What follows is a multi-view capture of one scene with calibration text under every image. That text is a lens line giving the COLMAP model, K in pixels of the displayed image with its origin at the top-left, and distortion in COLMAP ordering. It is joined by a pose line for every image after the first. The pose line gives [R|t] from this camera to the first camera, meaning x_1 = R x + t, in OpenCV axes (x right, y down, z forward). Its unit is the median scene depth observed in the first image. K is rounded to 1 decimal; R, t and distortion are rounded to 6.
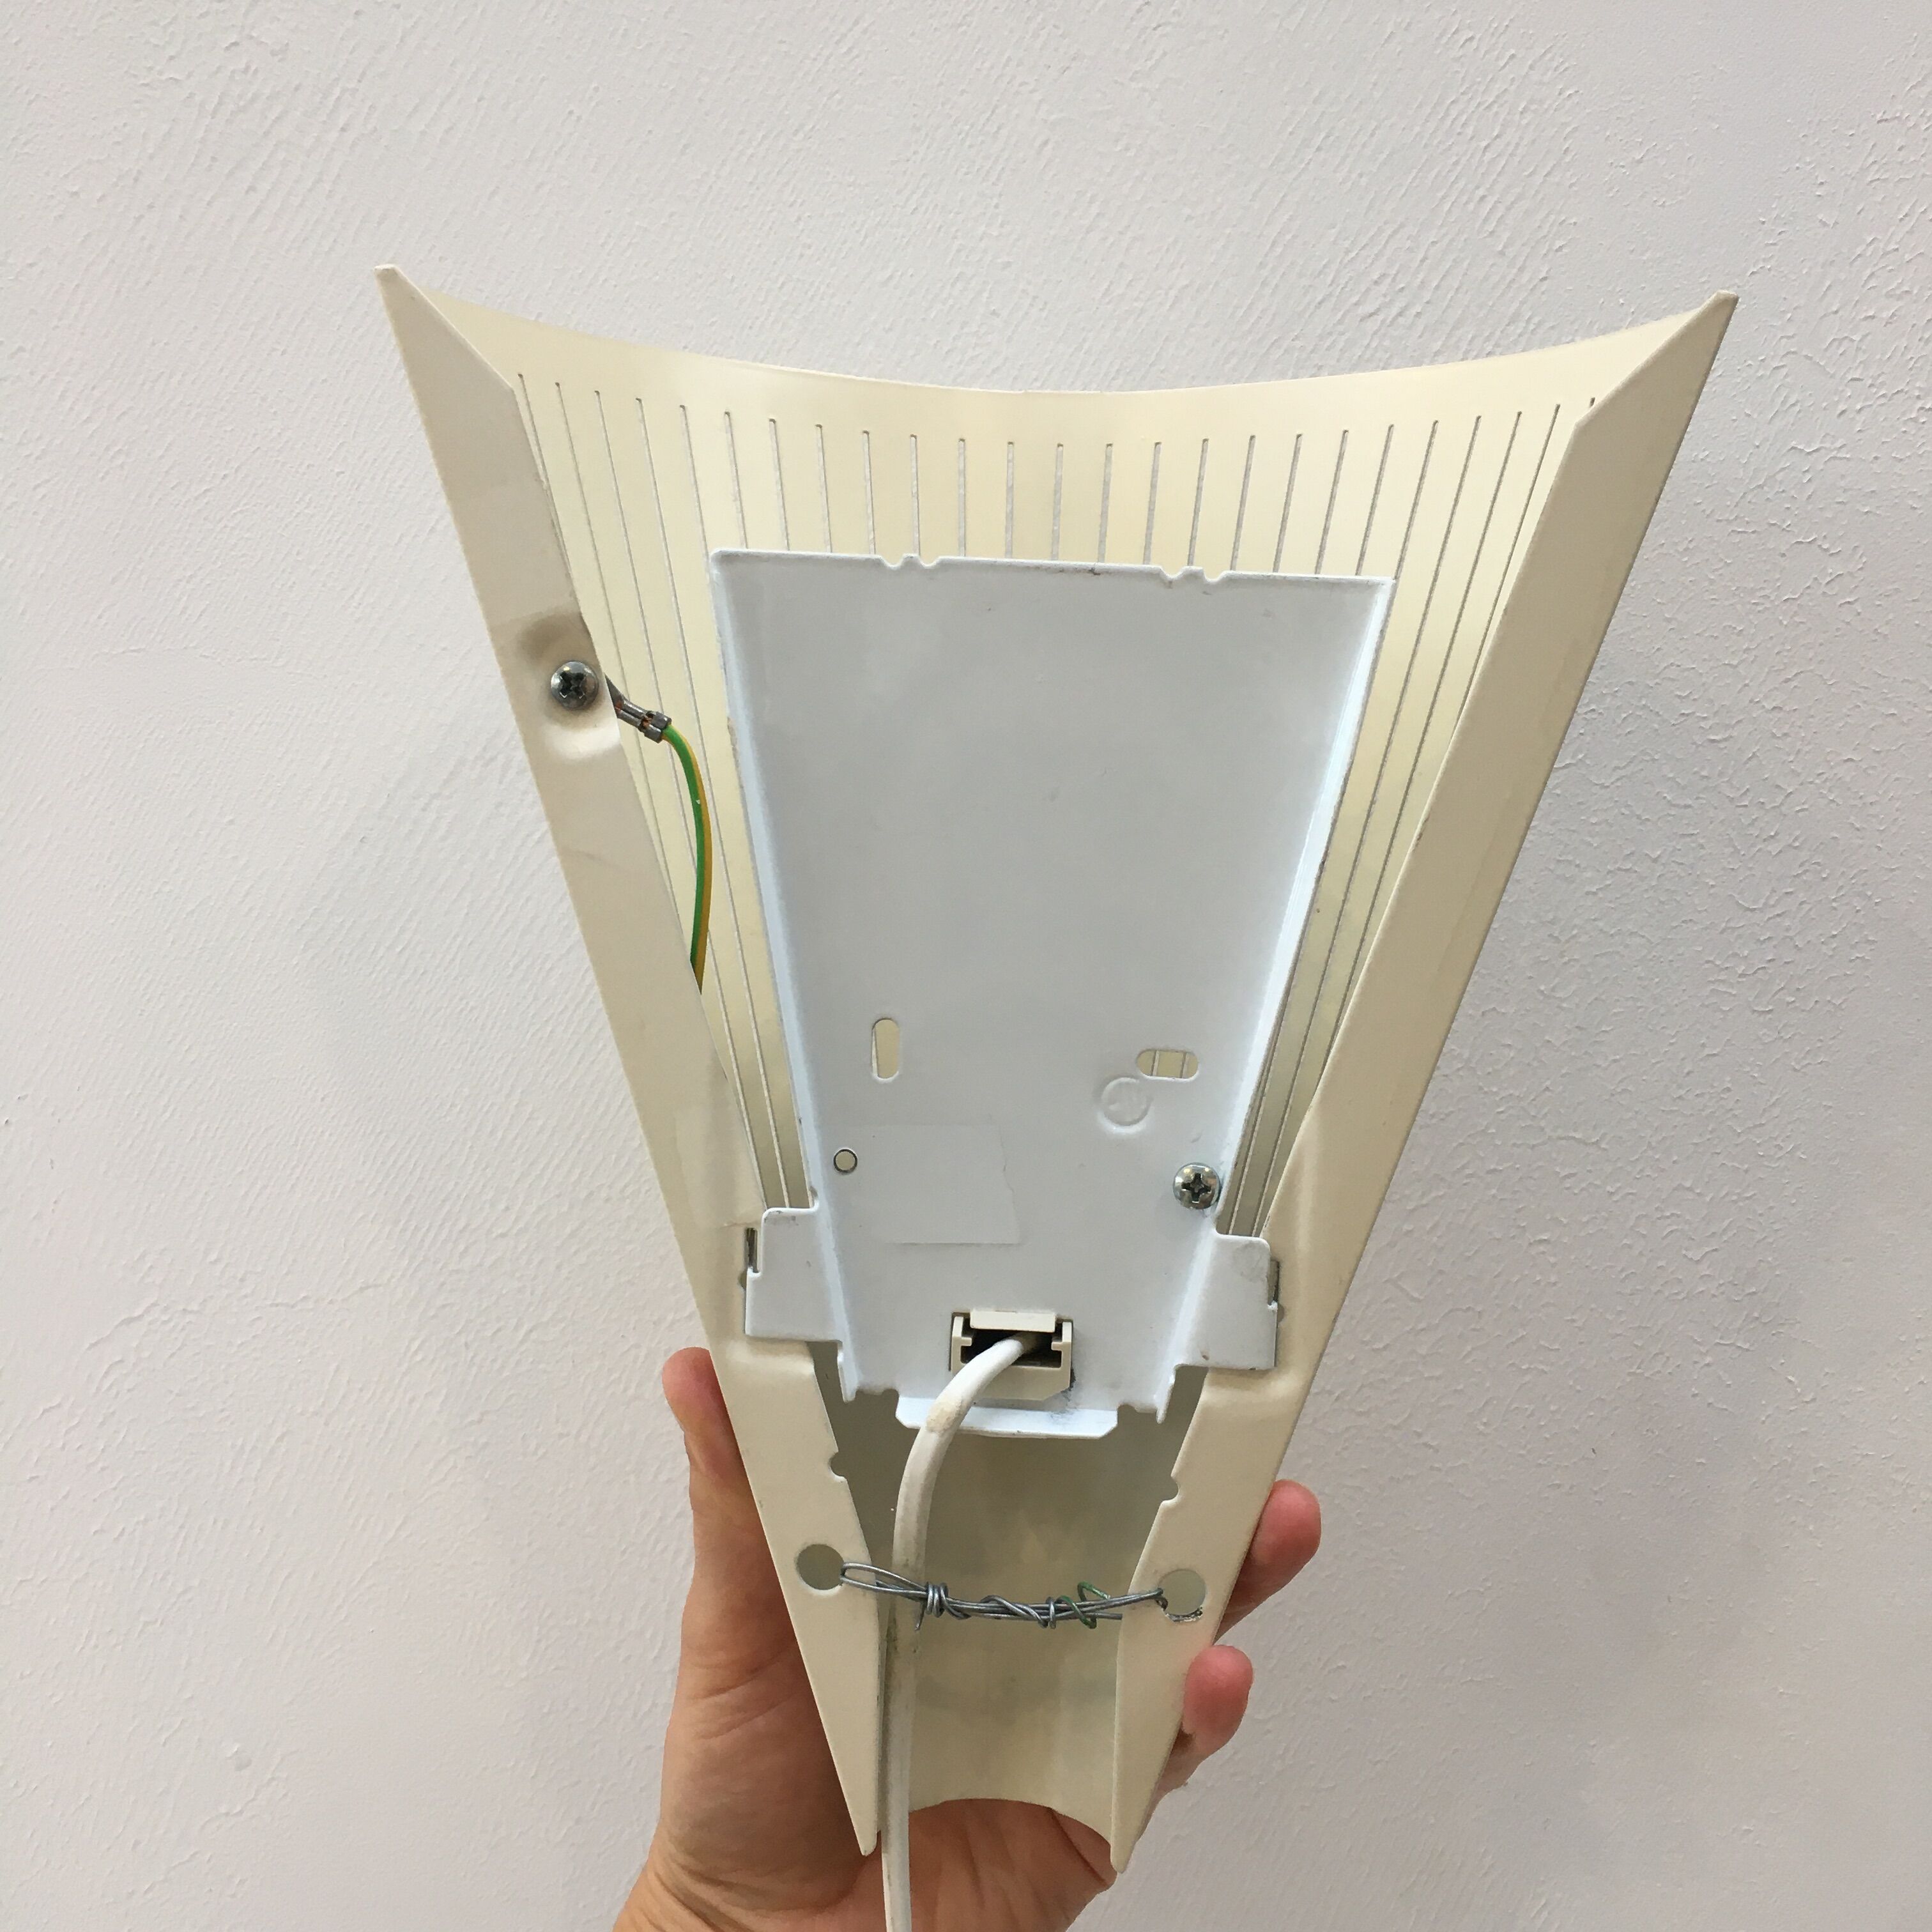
lens RADIAL K [[2240.8, 0, 966.0], [0, 2240.8, 966.0], [0, 0, 1]] dist [0.080201, -0.126823]
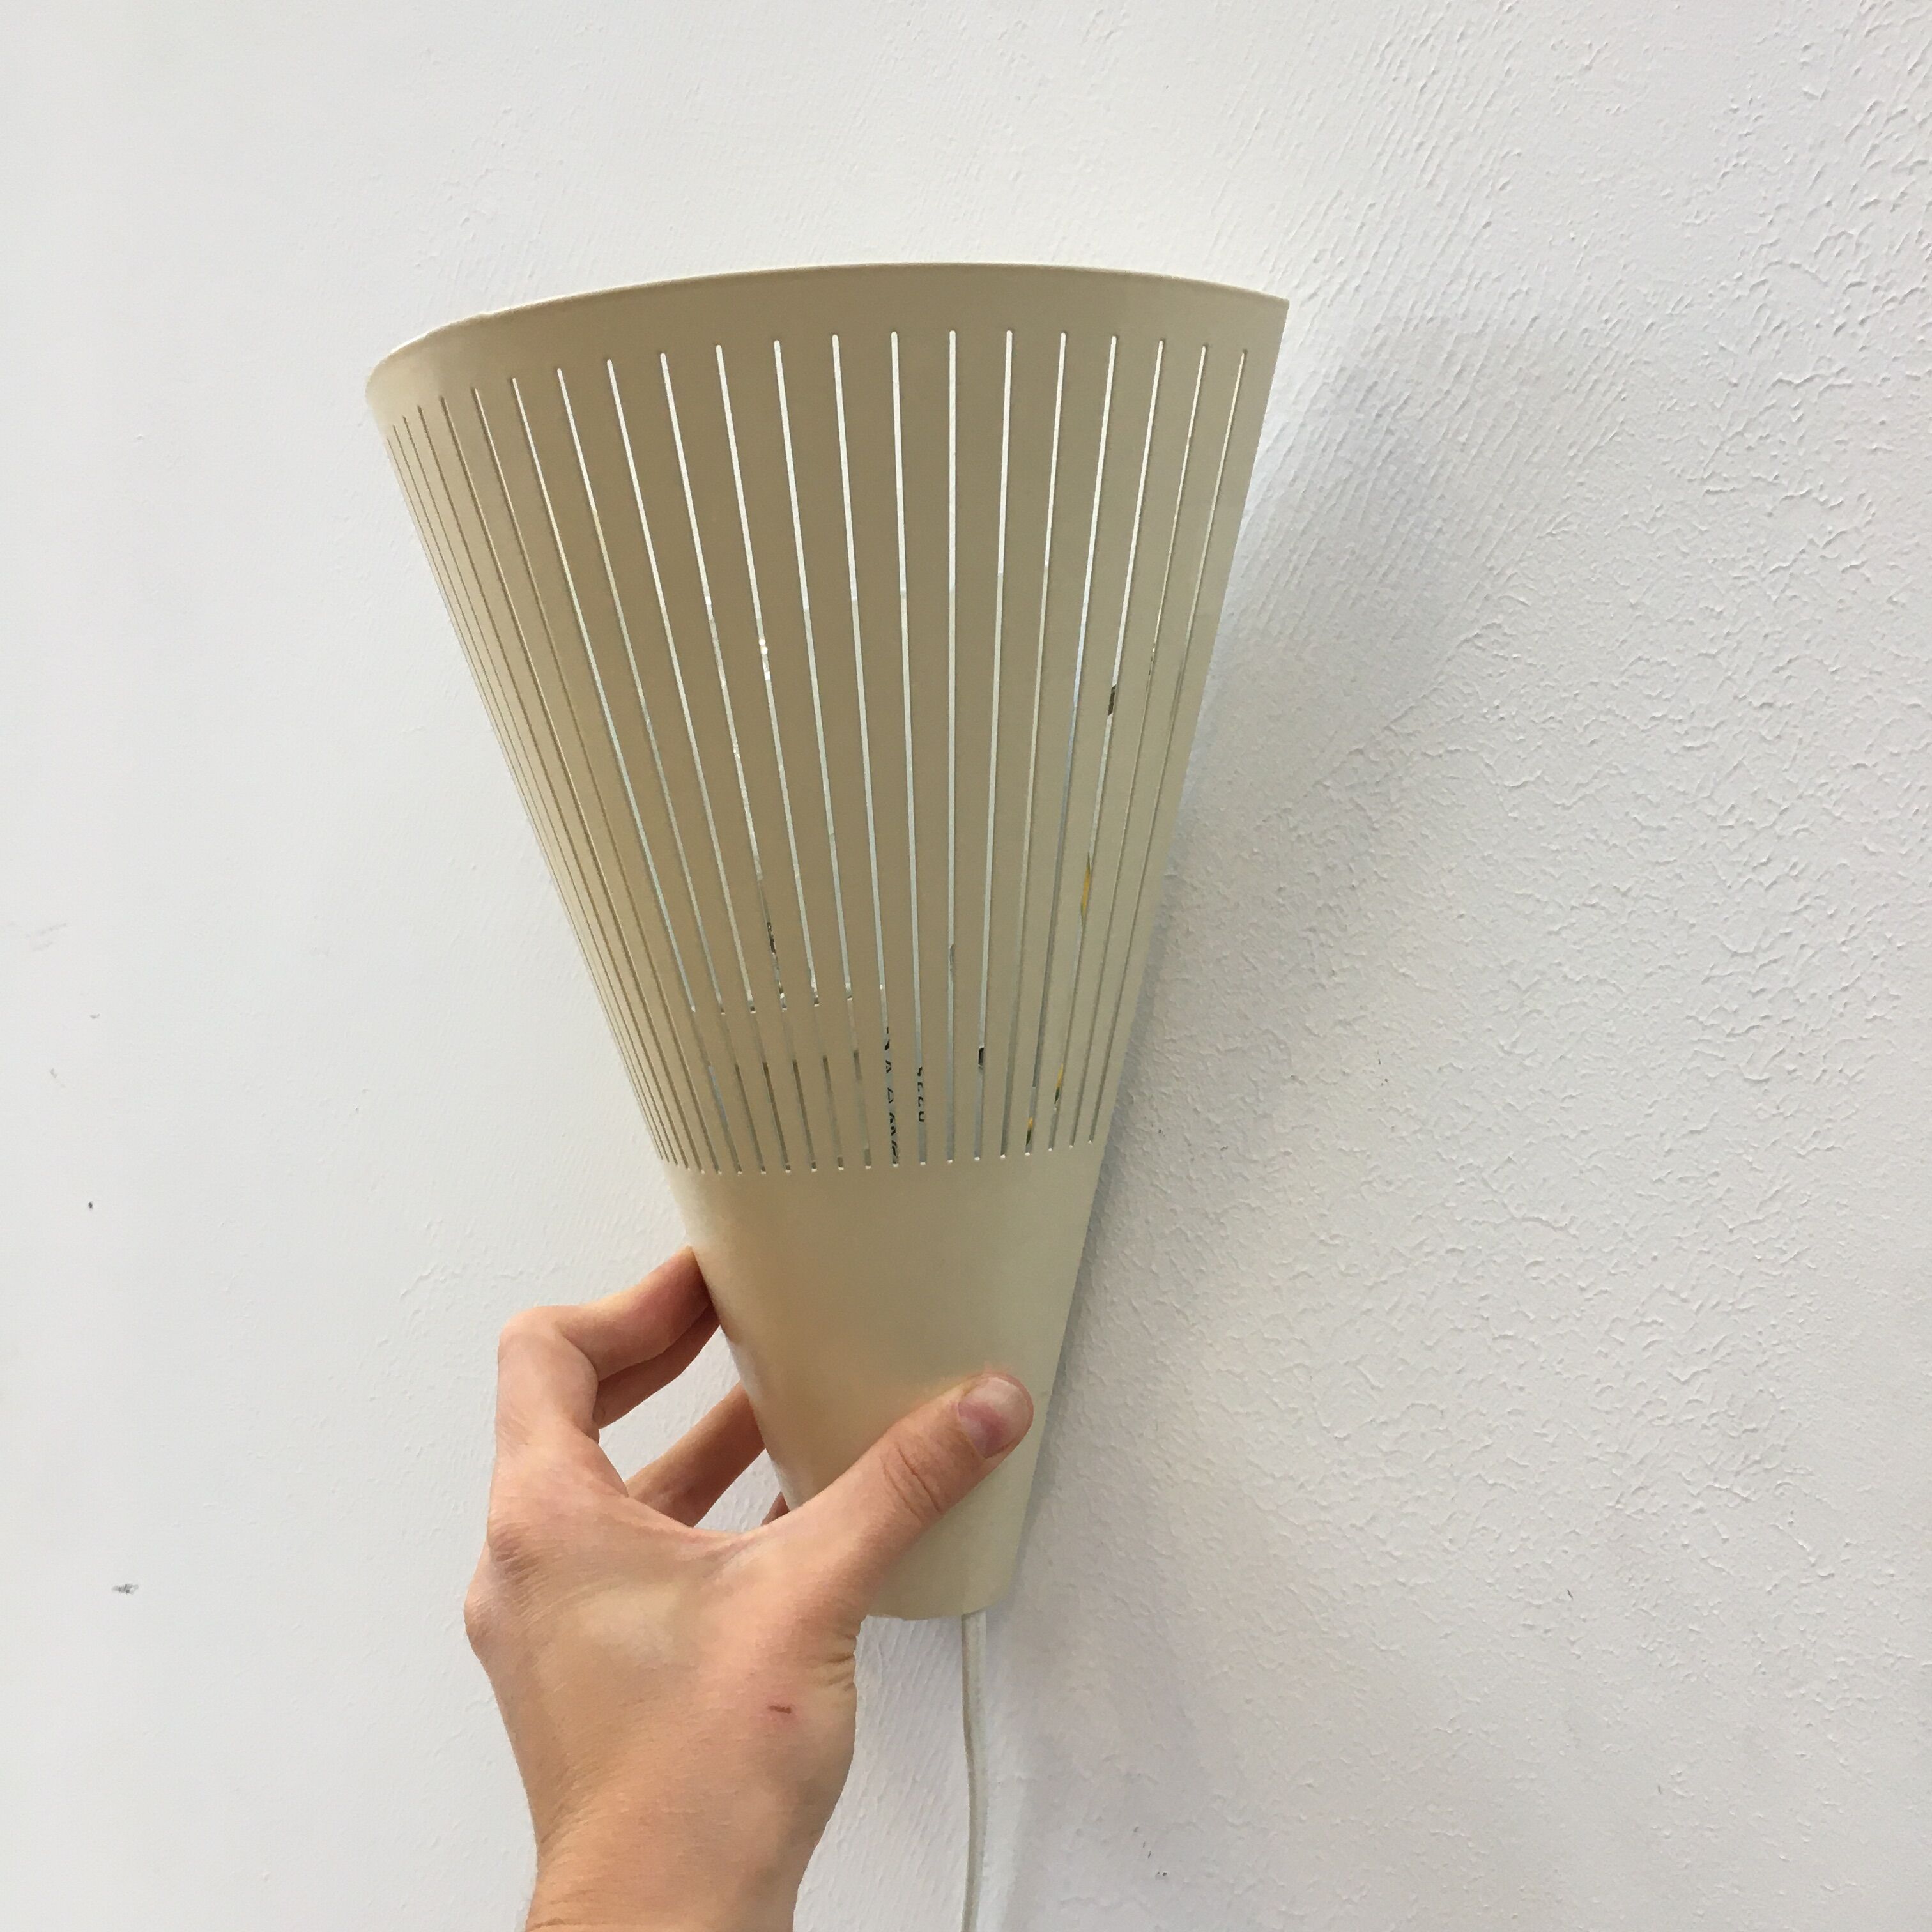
lens RADIAL K [[2240.8, 0, 966.0], [0, 2240.8, 966.0], [0, 0, 1]] dist [0.080201, -0.126823]
pose [[0.820496, 0.013462, -0.571494, 0.588554], [-0.020182, 0.999782, -0.005425, -0.010855], [0.571297, 0.015985, 0.820588, 0.177931]]
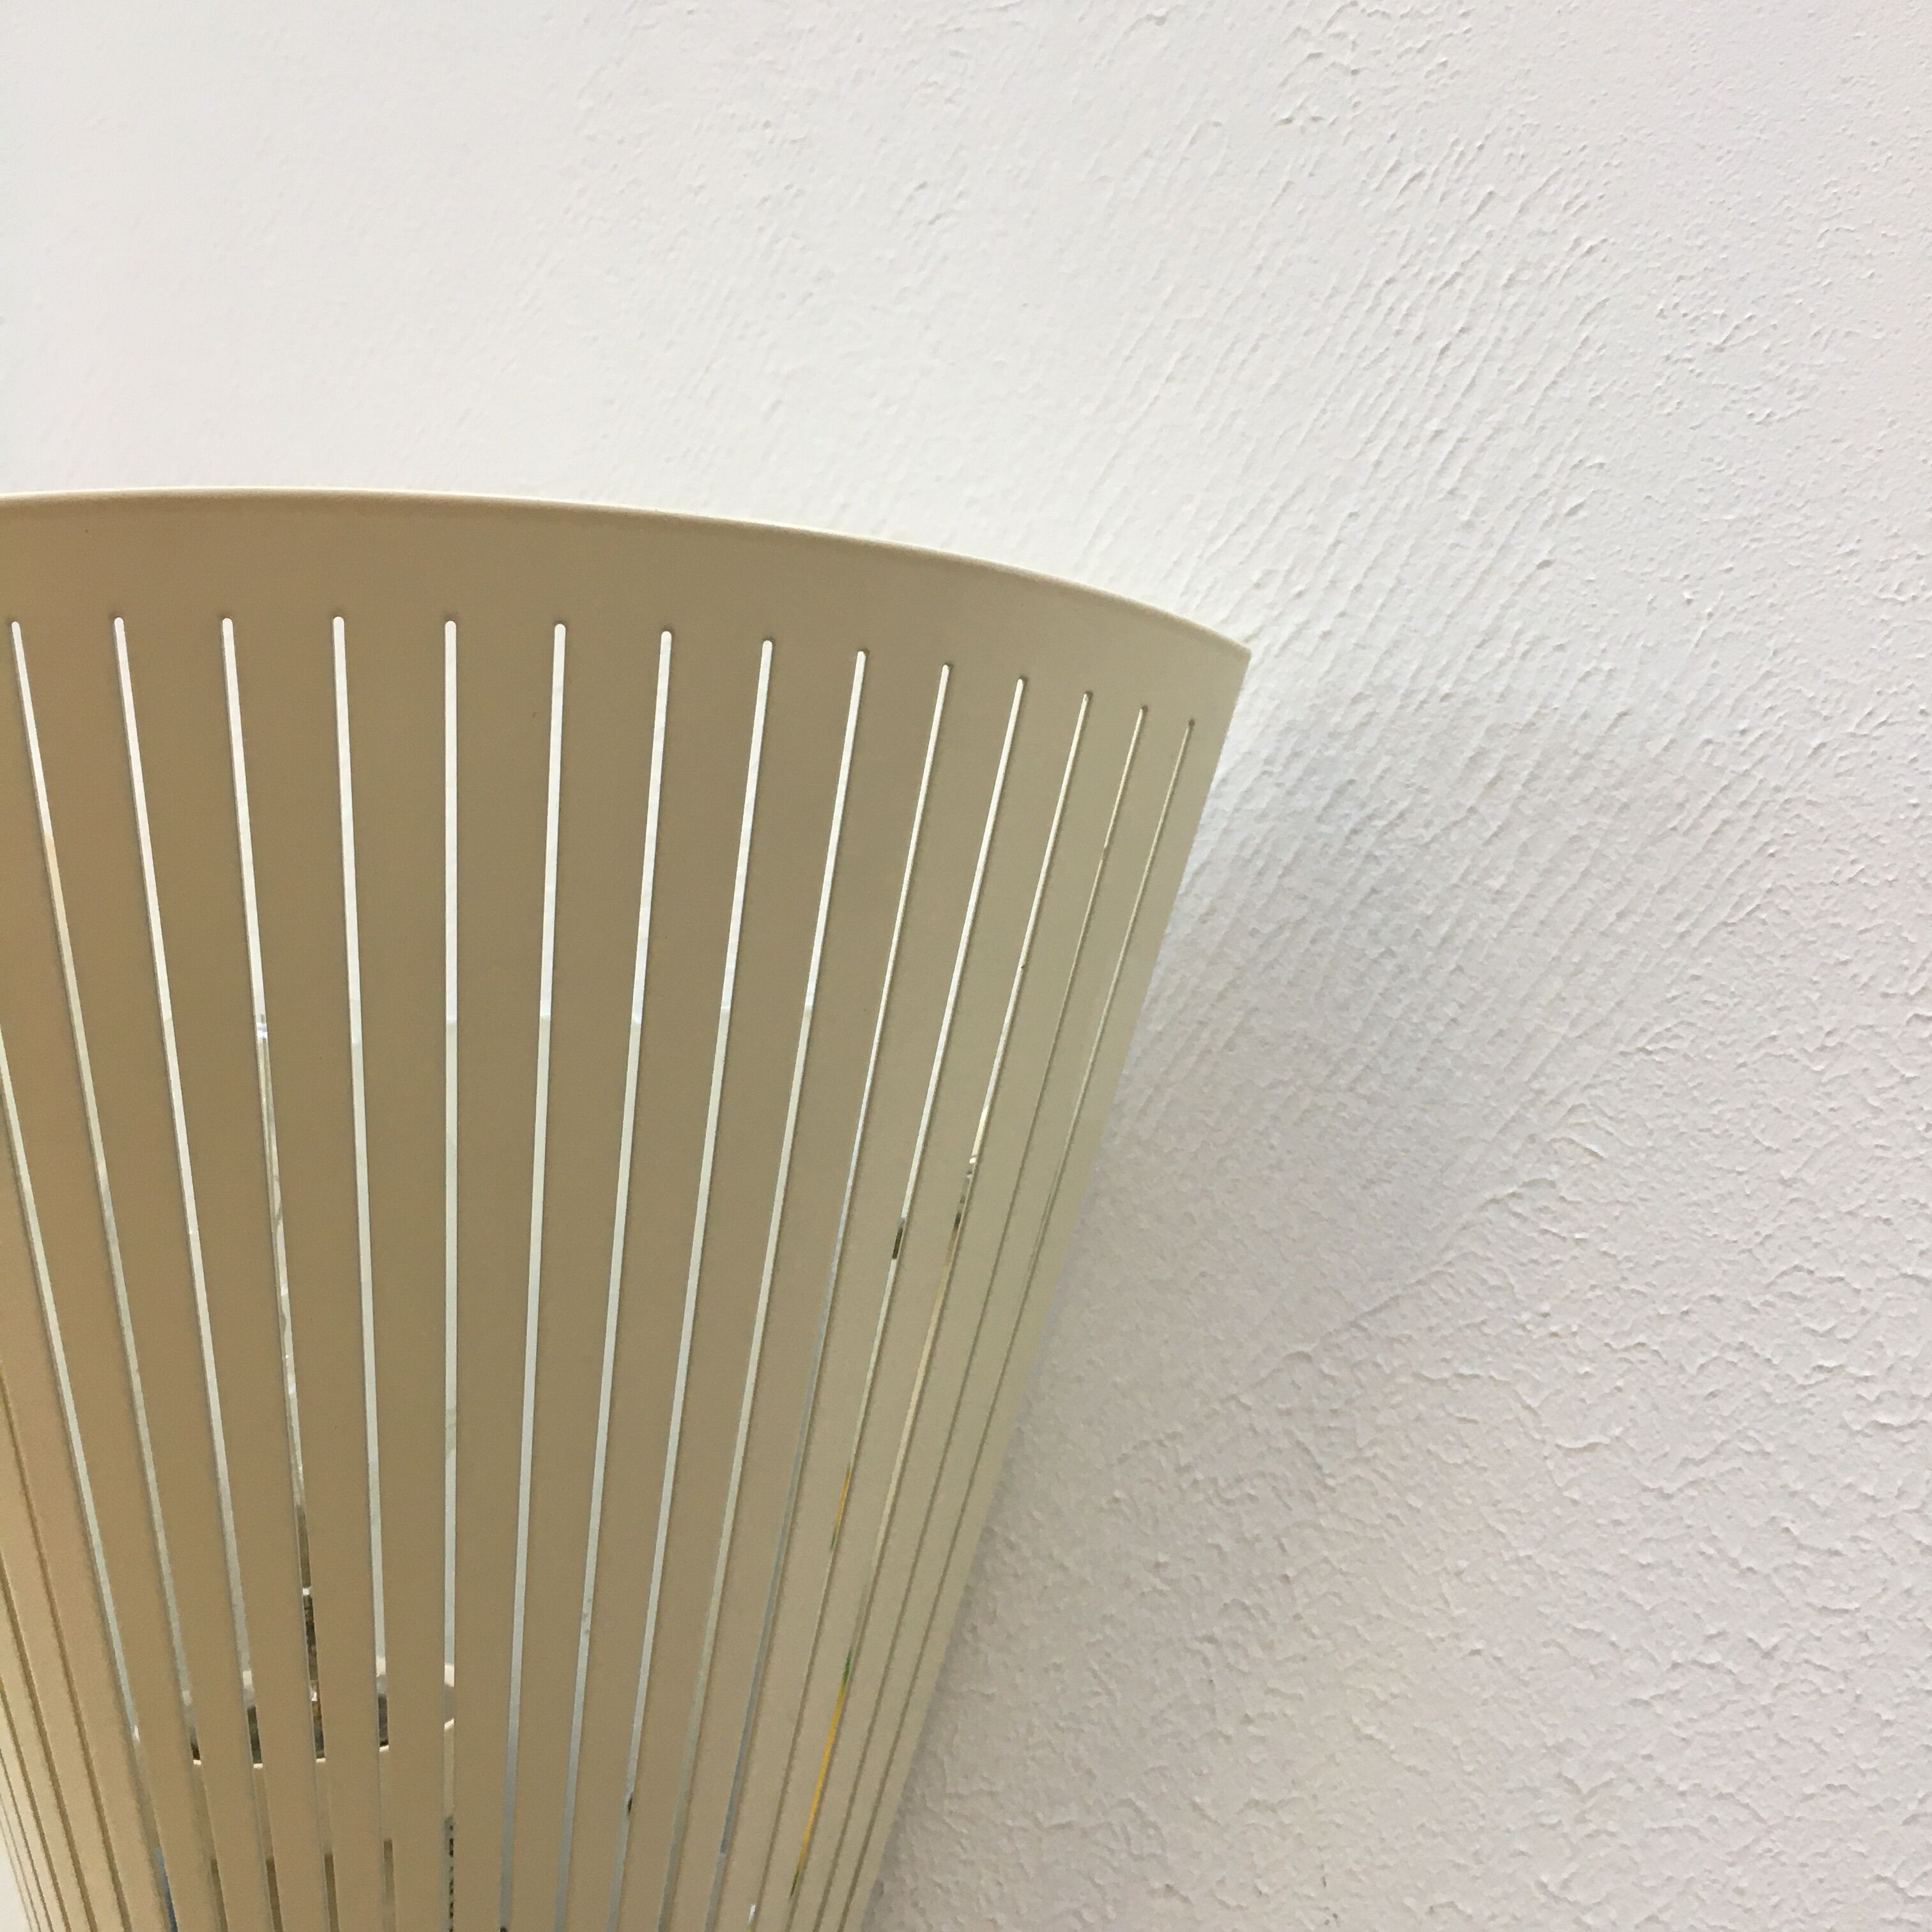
lens RADIAL K [[2261.4, 0, 963.6], [0, 2261.4, 956.6], [0, 0, 1]] dist [0.069580, -0.113837]
pose [[0.926824, 0.007560, -0.375420, 0.332740], [-0.064069, 0.988320, -0.138269, -0.120294], [0.369990, 0.152204, 0.916483, 0.444126]]
